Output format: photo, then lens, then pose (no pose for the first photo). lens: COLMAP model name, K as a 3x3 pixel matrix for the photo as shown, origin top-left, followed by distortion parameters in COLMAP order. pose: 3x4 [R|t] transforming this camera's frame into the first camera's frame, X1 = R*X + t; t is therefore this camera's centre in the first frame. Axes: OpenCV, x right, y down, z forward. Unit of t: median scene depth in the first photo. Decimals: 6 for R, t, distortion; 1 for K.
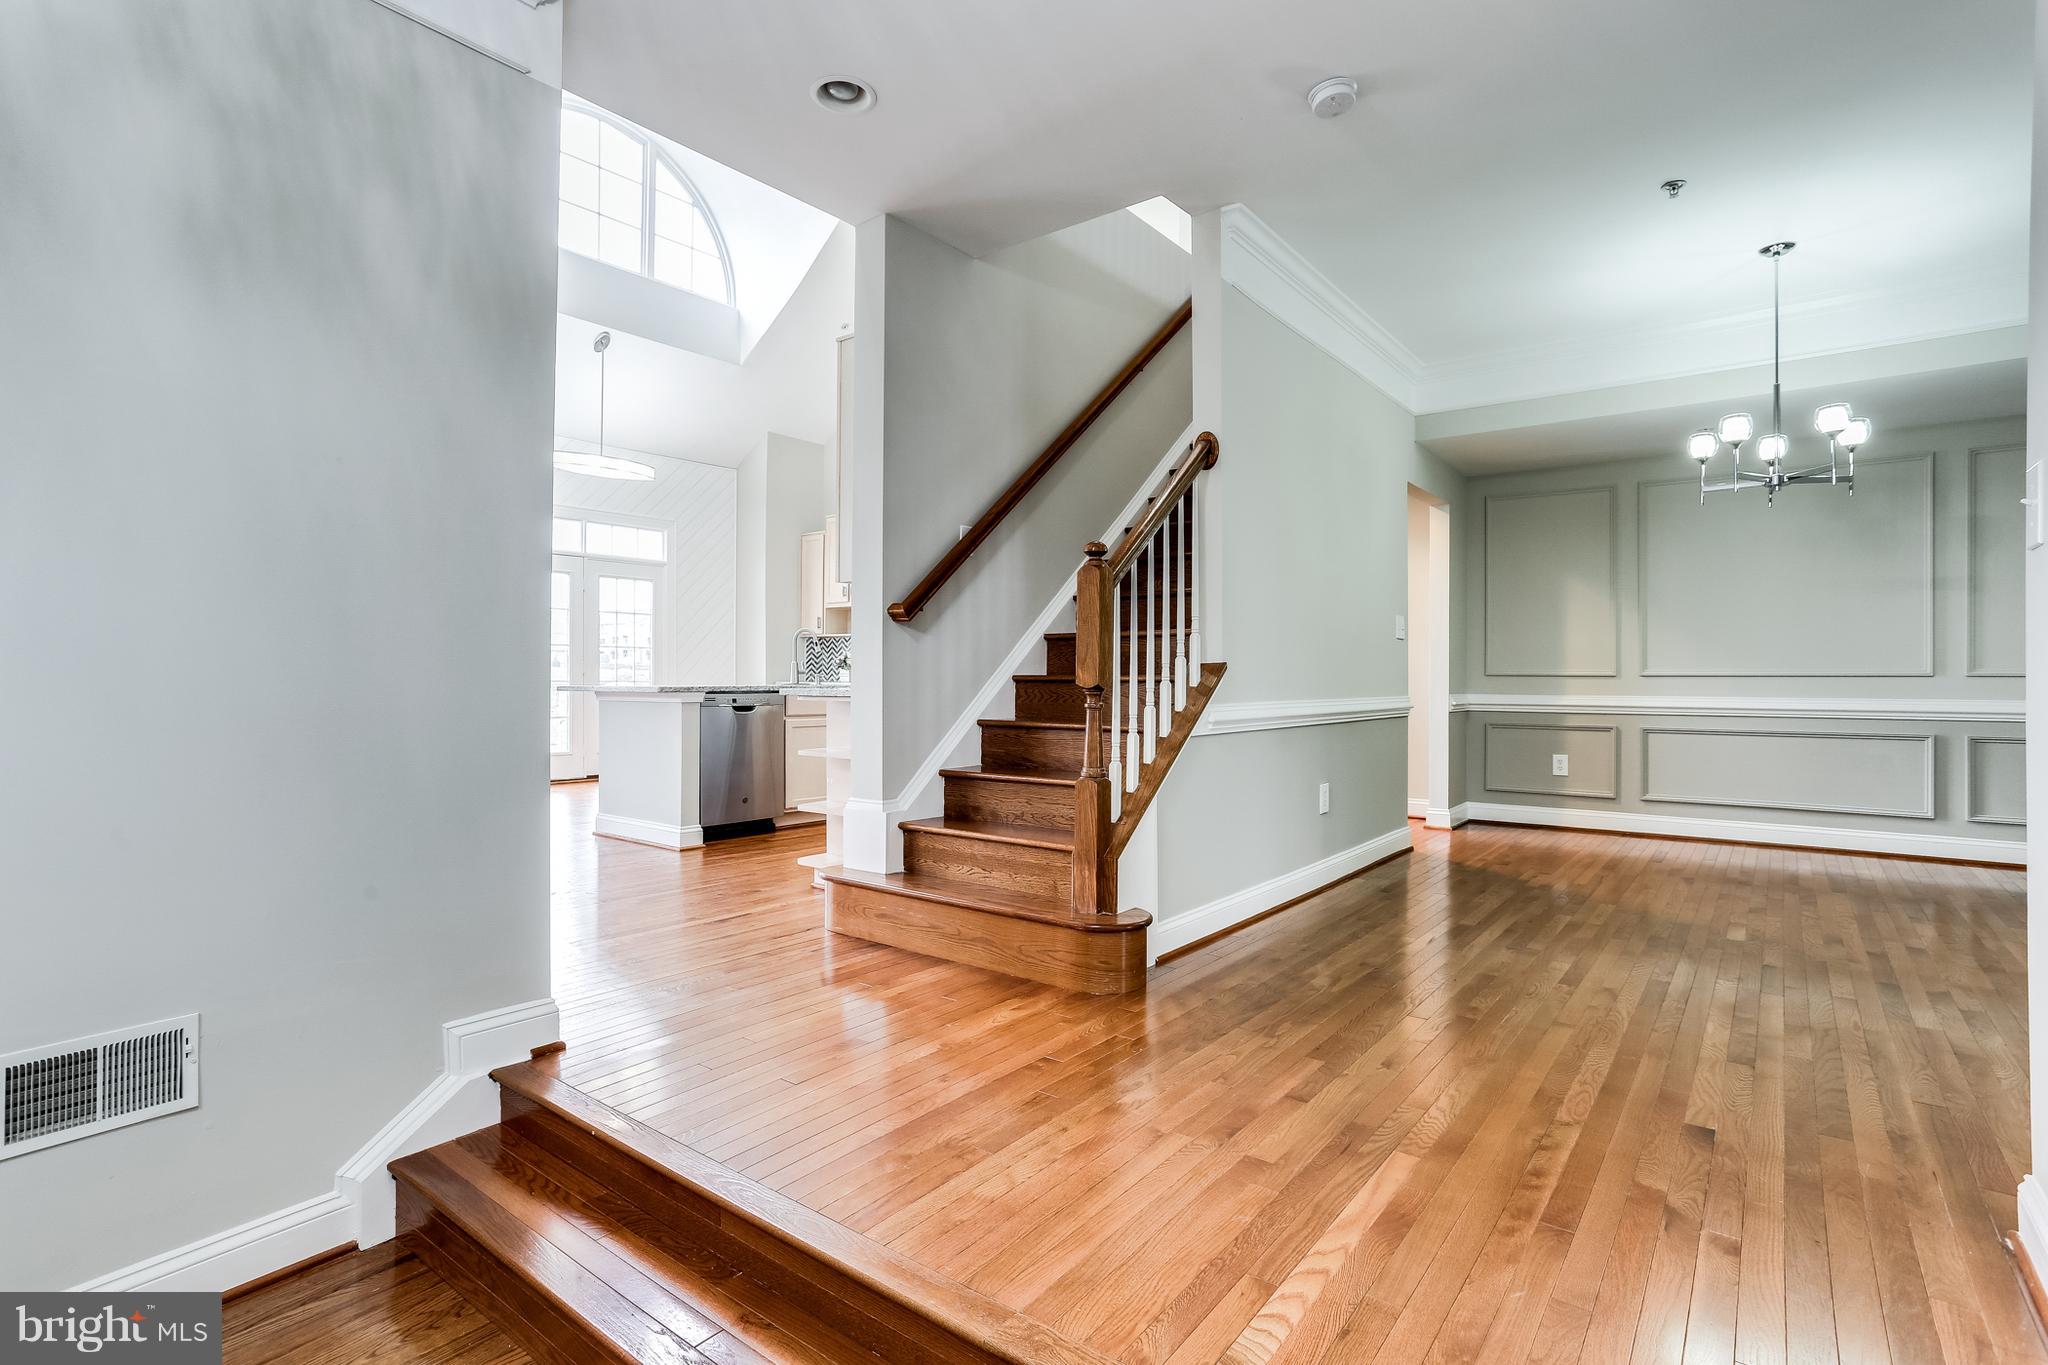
lens RADIAL K [[996.6, 0, 1007.8], [0, 996.6, 674.3], [0, 0, 1]] dist [-0.044269, 0.023616]
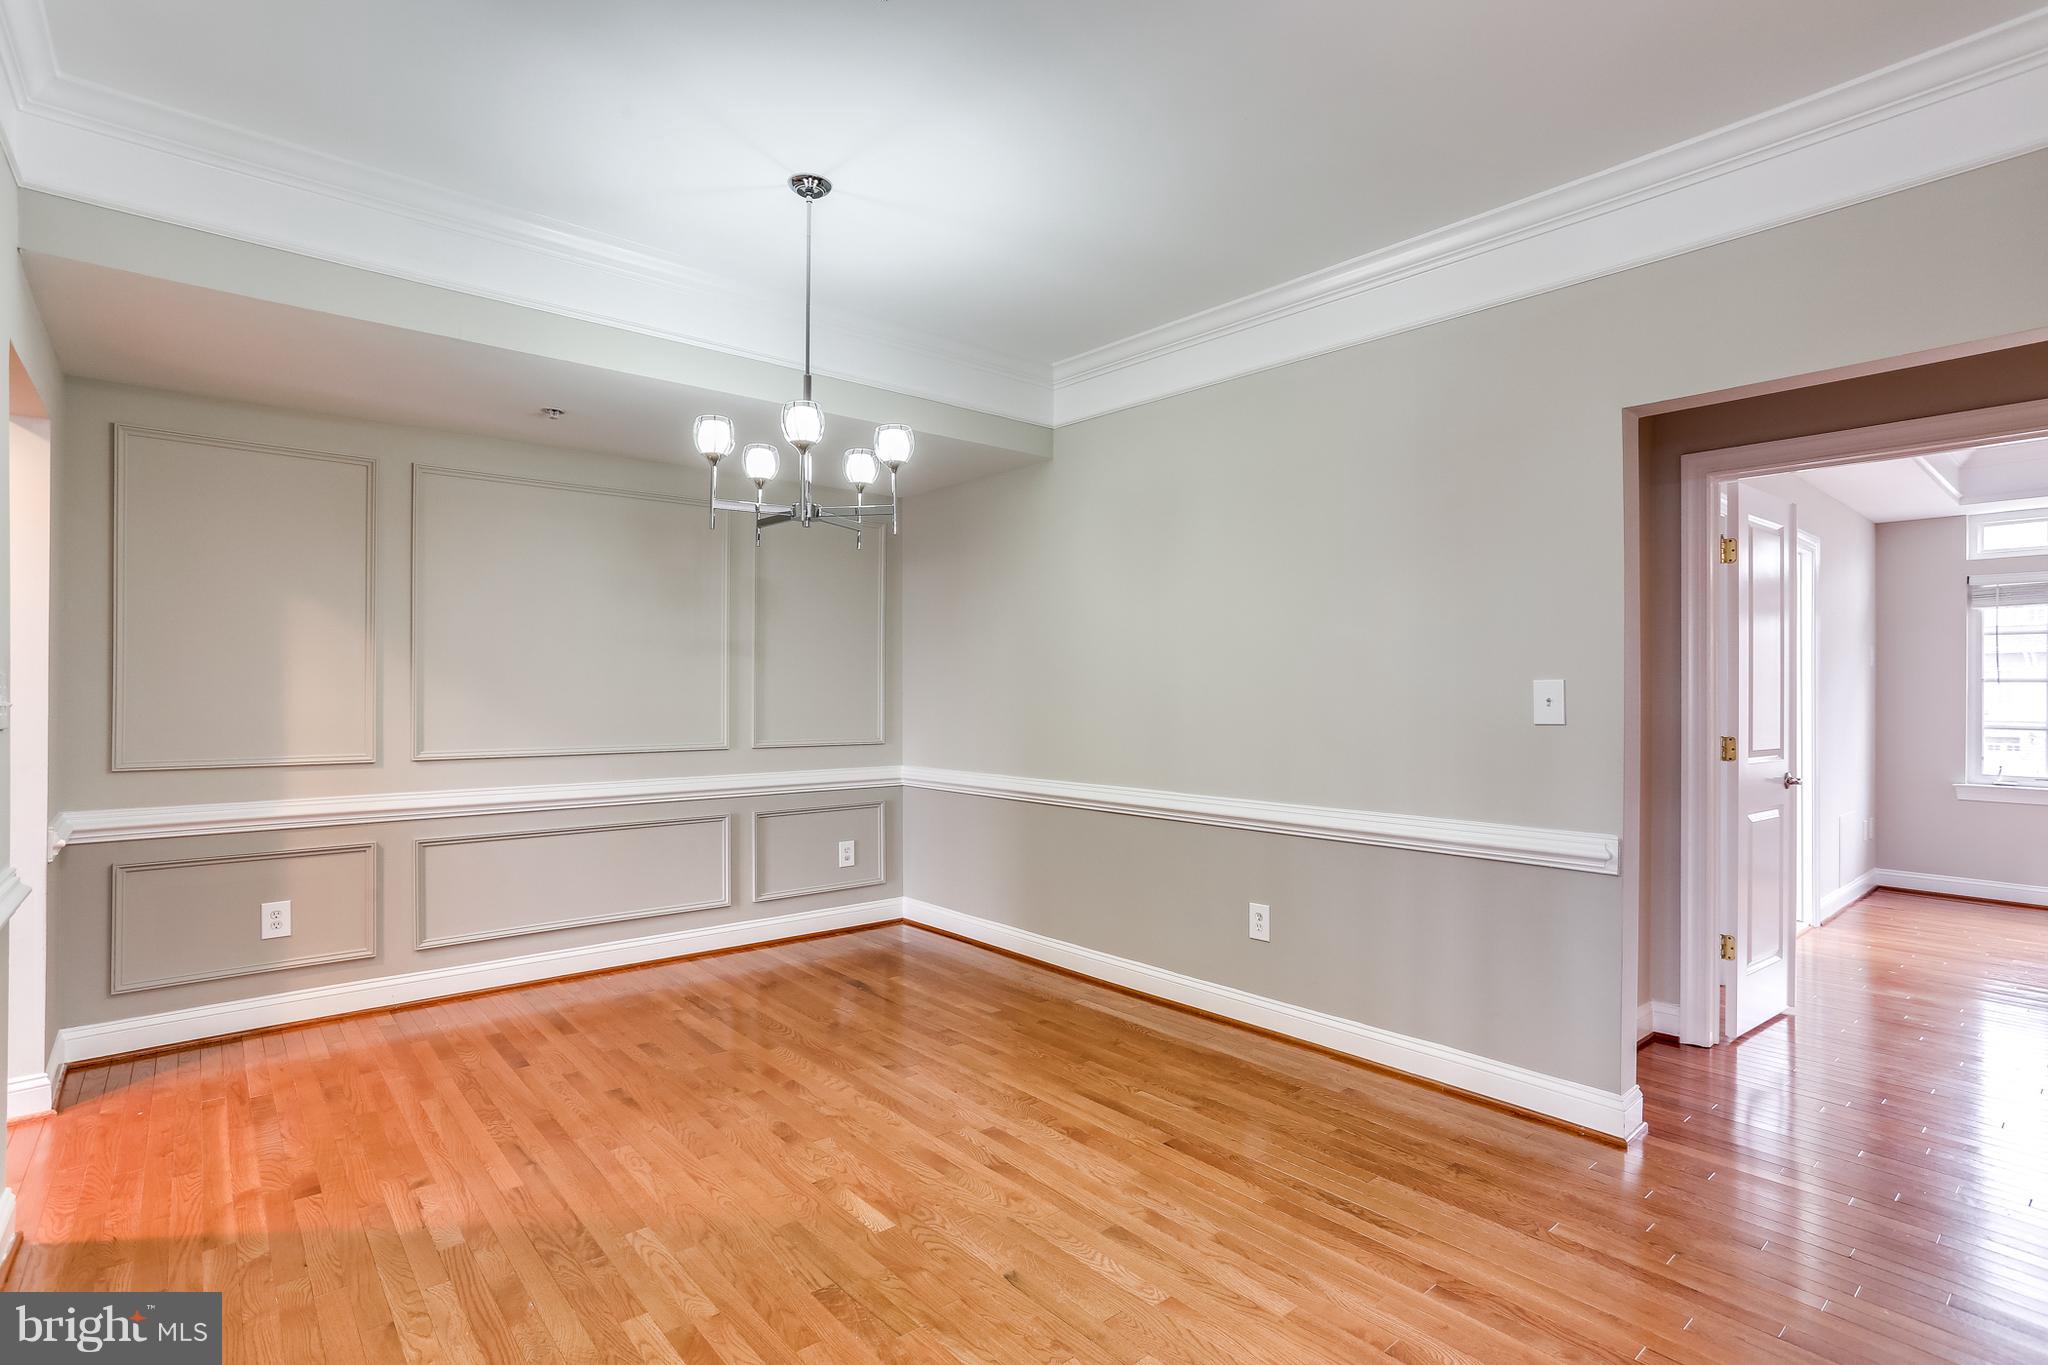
lens RADIAL K [[996.6, 0, 1031.1], [0, 996.6, 685.1], [0, 0, 1]] dist [-0.044269, 0.023616]
pose [[0.179051, 0.003139, 0.983835, 0.072491], [-0.004311, 0.999988, -0.002406, -0.047420], [-0.983830, -0.003810, 0.179063, 0.462567]]
